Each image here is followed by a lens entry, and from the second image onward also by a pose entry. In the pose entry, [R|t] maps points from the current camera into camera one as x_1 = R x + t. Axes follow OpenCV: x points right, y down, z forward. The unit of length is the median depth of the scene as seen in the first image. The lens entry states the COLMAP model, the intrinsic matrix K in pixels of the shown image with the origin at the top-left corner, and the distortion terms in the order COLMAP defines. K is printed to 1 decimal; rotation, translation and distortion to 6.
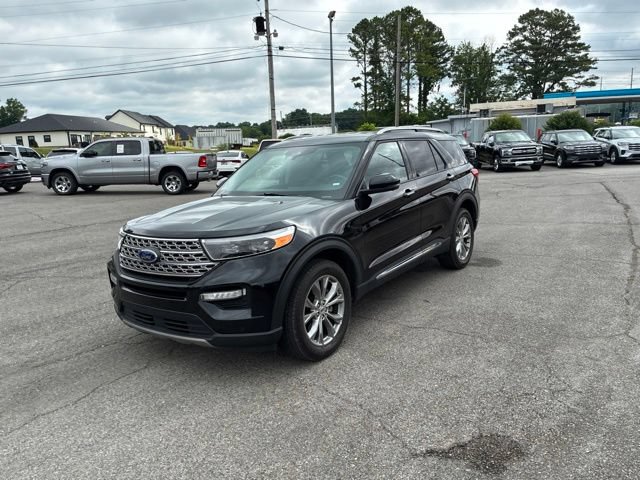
lens RADIAL K [[488.6, 0, 328.6], [0, 488.6, 240.4], [0, 0, 1]] dist [0.046036, -0.058743]
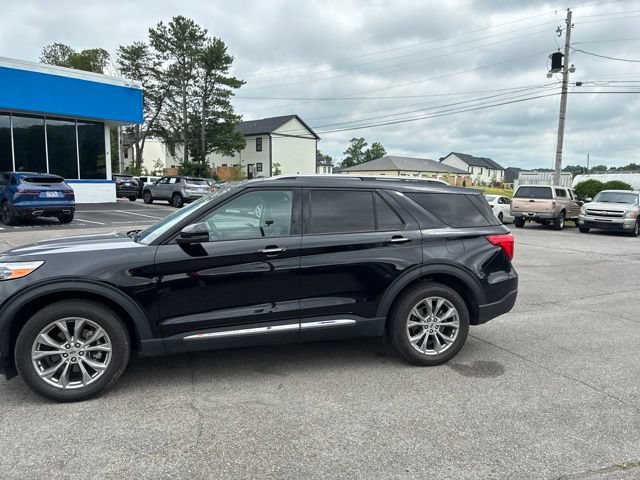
lens RADIAL K [[488.6, 0, 321.6], [0, 488.6, 233.2], [0, 0, 1]] dist [0.046036, -0.058743]
pose [[0.773754, 0.107727, -0.624259, 0.125942], [-0.167219, 0.985216, -0.037247, -0.018186], [0.611018, 0.133208, 0.780329, 0.065805]]
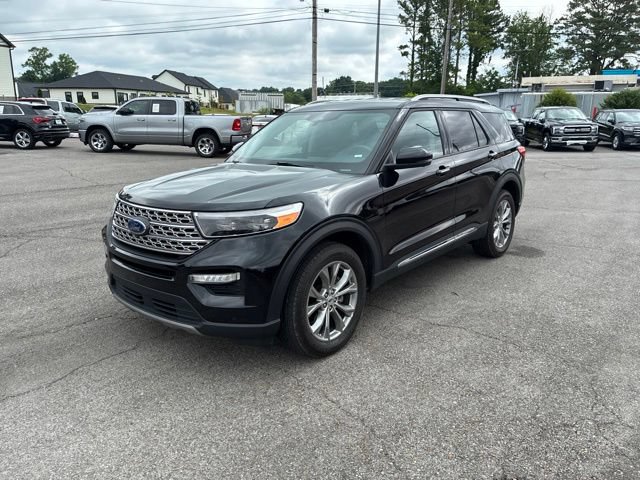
lens RADIAL K [[488.6, 0, 328.9], [0, 488.6, 232.2], [0, 0, 1]] dist [0.046036, -0.058743]
pose [[0.995433, 0.062829, -0.071873, 0.005119], [-0.059533, 0.997114, 0.047109, -0.002630], [0.074626, -0.042615, 0.996301, 0.017535]]
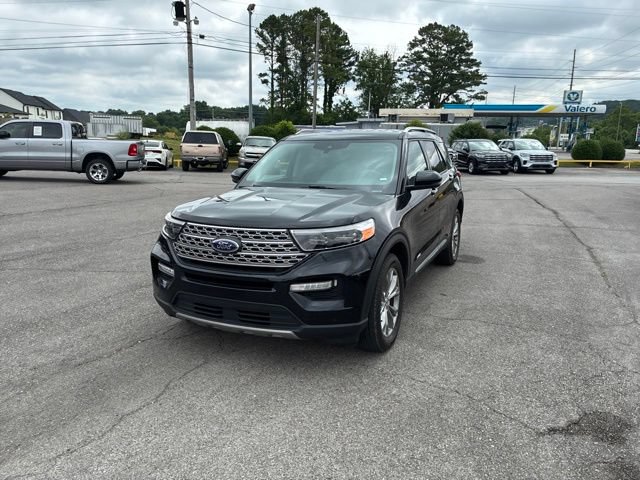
lens RADIAL K [[488.6, 0, 317.5], [0, 488.6, 244.0], [0, 0, 1]] dist [0.046036, -0.058743]
pose [[0.982426, 0.018526, 0.185729, -0.045549], [-0.020639, 0.999742, 0.009451, 0.001916], [-0.185506, -0.013118, 0.982556, 0.003181]]
